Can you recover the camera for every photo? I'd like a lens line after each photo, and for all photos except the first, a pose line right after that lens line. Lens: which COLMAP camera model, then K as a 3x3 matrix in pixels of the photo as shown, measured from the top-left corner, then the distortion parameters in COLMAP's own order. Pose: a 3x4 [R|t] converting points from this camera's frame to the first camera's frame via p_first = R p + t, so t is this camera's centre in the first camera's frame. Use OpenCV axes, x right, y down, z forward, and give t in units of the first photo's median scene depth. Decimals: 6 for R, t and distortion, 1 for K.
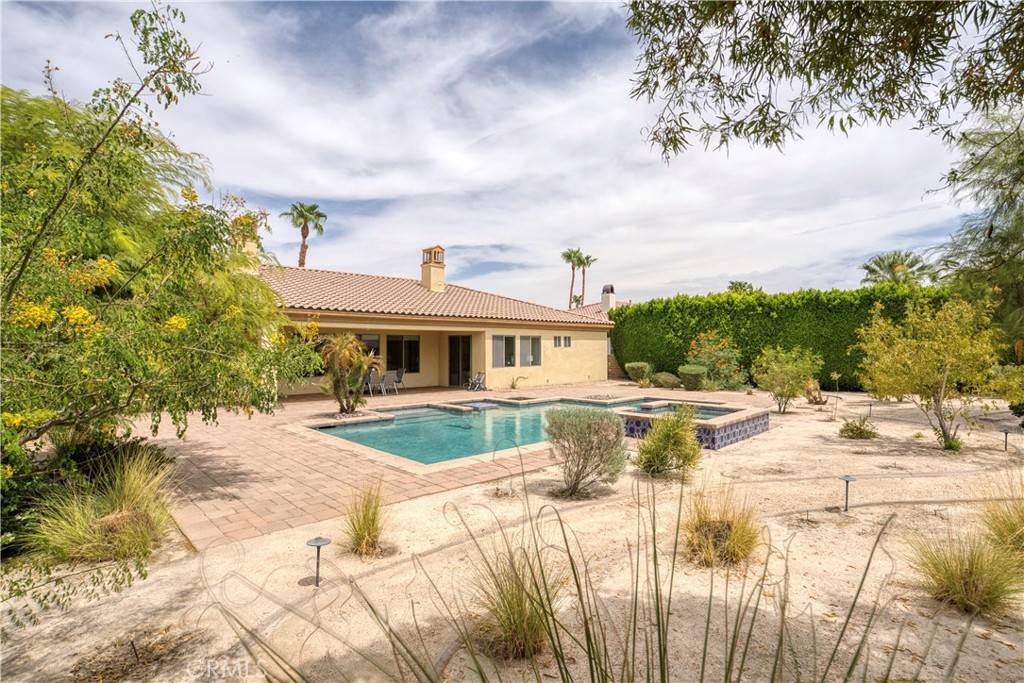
lens RADIAL K [[495.8, 0, 524.3], [0, 495.8, 335.6], [0, 0, 1]] dist [-0.036177, -0.000537]
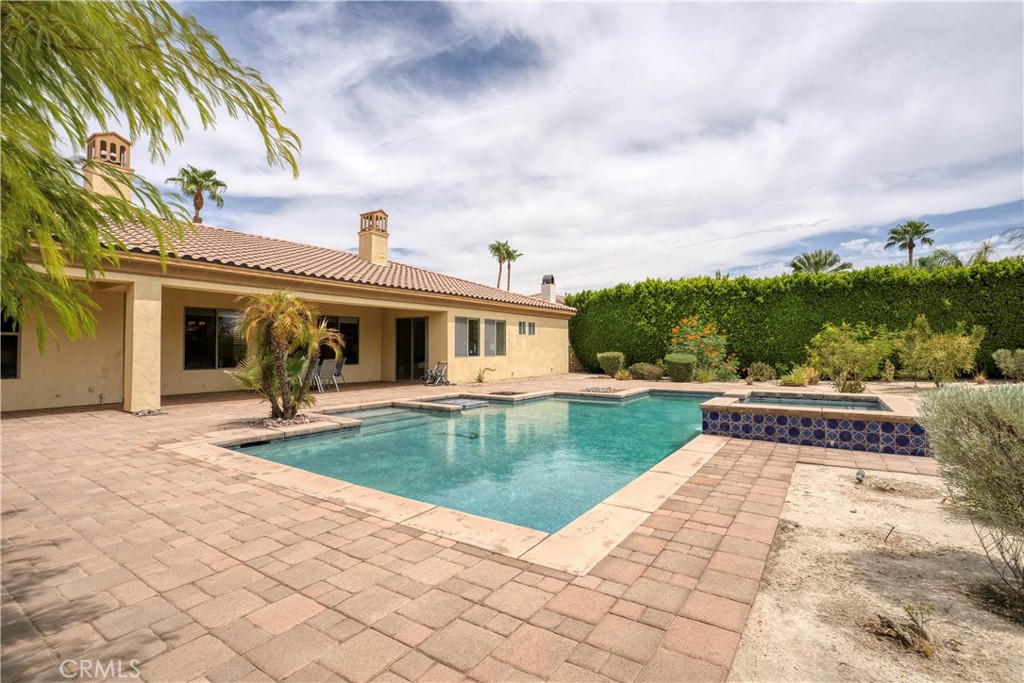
lens RADIAL K [[467.8, 0, 506.2], [0, 467.8, 342.2], [0, 0, 1]] dist [-0.020808, 0.001360]
pose [[0.984883, 0.003070, 0.173192, -0.101462], [-0.004655, 0.999951, 0.008743, 0.029504], [-0.173157, -0.009417, 0.984849, 0.202572]]
